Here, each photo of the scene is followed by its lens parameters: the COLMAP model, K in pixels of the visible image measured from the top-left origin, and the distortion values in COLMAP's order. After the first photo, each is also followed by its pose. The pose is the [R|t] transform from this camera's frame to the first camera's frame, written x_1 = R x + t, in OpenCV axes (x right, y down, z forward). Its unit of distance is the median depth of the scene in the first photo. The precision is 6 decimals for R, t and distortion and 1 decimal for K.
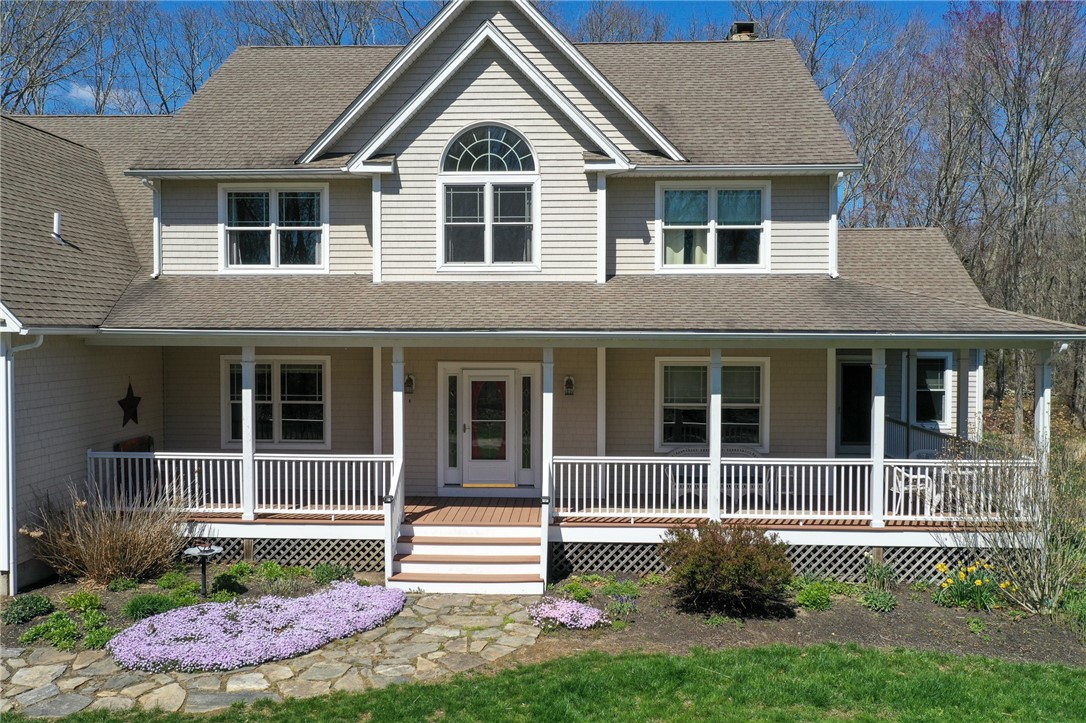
lens RADIAL K [[858.2, 0, 543.0], [0, 858.2, 361.5], [0, 0, 1]] dist [0.003038, 0.014583]
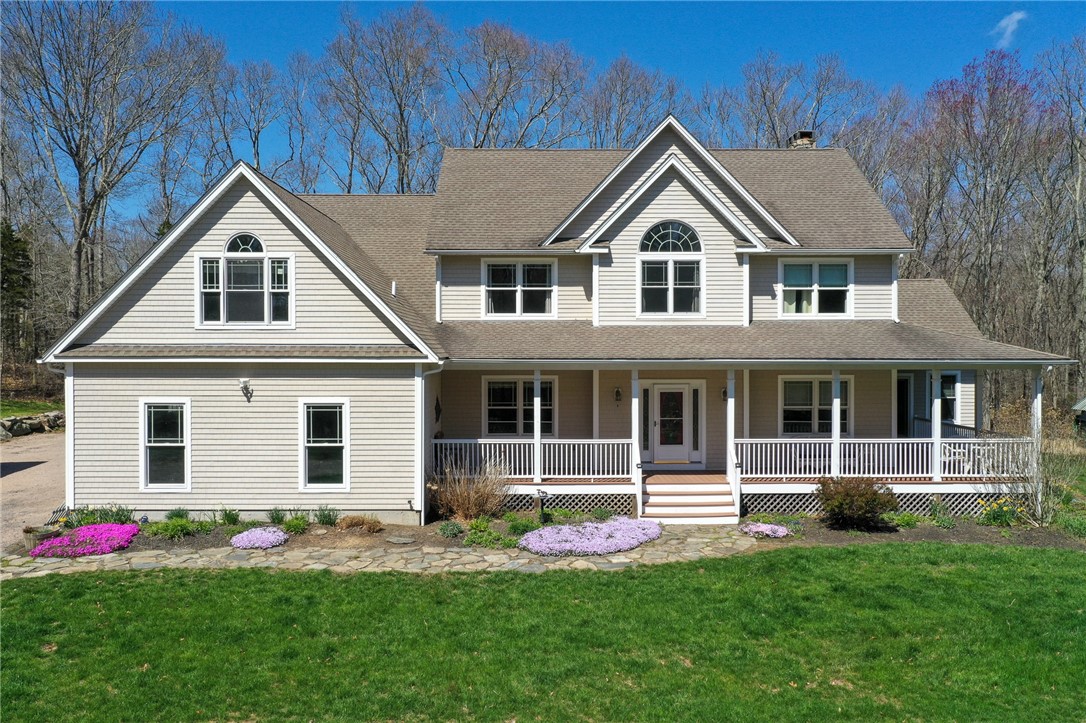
lens RADIAL K [[858.2, 0, 543.0], [0, 858.2, 361.5], [0, 0, 1]] dist [0.003038, 0.014583]
pose [[0.998482, -0.004315, 0.054903, -0.368767], [0.005363, 0.999806, -0.018951, -0.003021], [-0.054811, 0.019217, 0.998312, -0.480531]]
